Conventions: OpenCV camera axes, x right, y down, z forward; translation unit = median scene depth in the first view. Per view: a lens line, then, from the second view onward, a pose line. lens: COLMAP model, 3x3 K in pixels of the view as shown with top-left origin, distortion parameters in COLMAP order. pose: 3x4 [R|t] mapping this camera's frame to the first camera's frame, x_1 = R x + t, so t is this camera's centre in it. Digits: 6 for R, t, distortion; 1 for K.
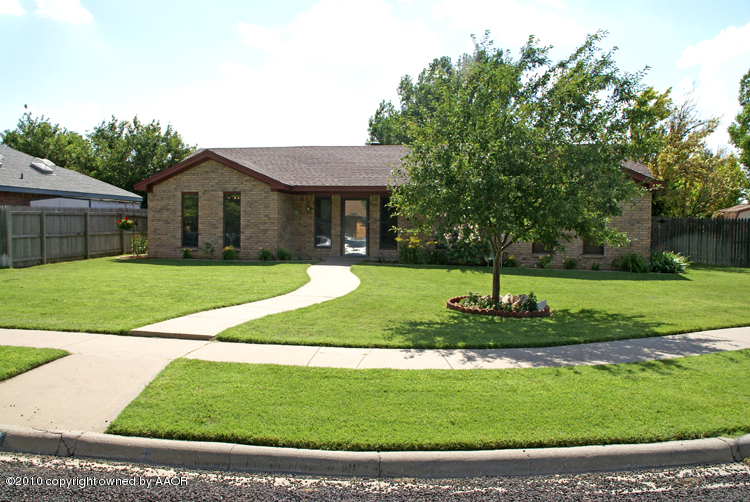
lens RADIAL K [[597.4, 0, 370.2], [0, 597.4, 252.4], [0, 0, 1]] dist [-0.163973, 0.120181]
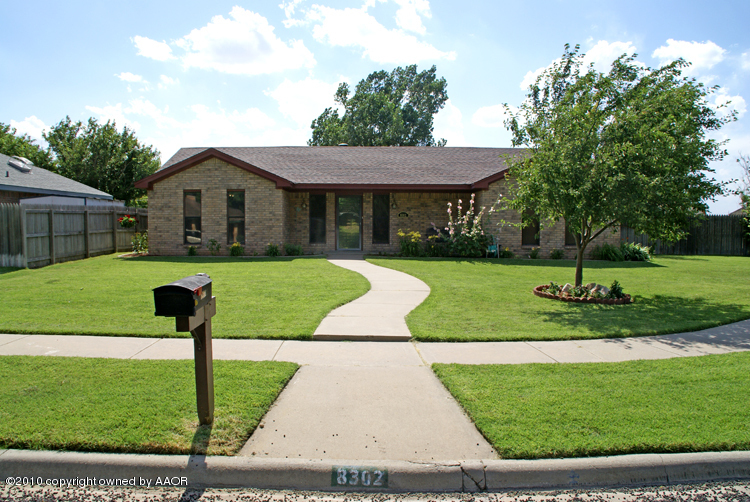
lens RADIAL K [[548.4, 0, 375.0], [0, 548.4, 251.0], [0, 0, 1]] dist [-0.147966, 0.087667]
pose [[0.990387, -0.015934, 0.137407, -0.128817], [0.014729, 0.999844, 0.009782, -0.001702], [-0.137541, -0.007664, 0.990466, 0.038862]]
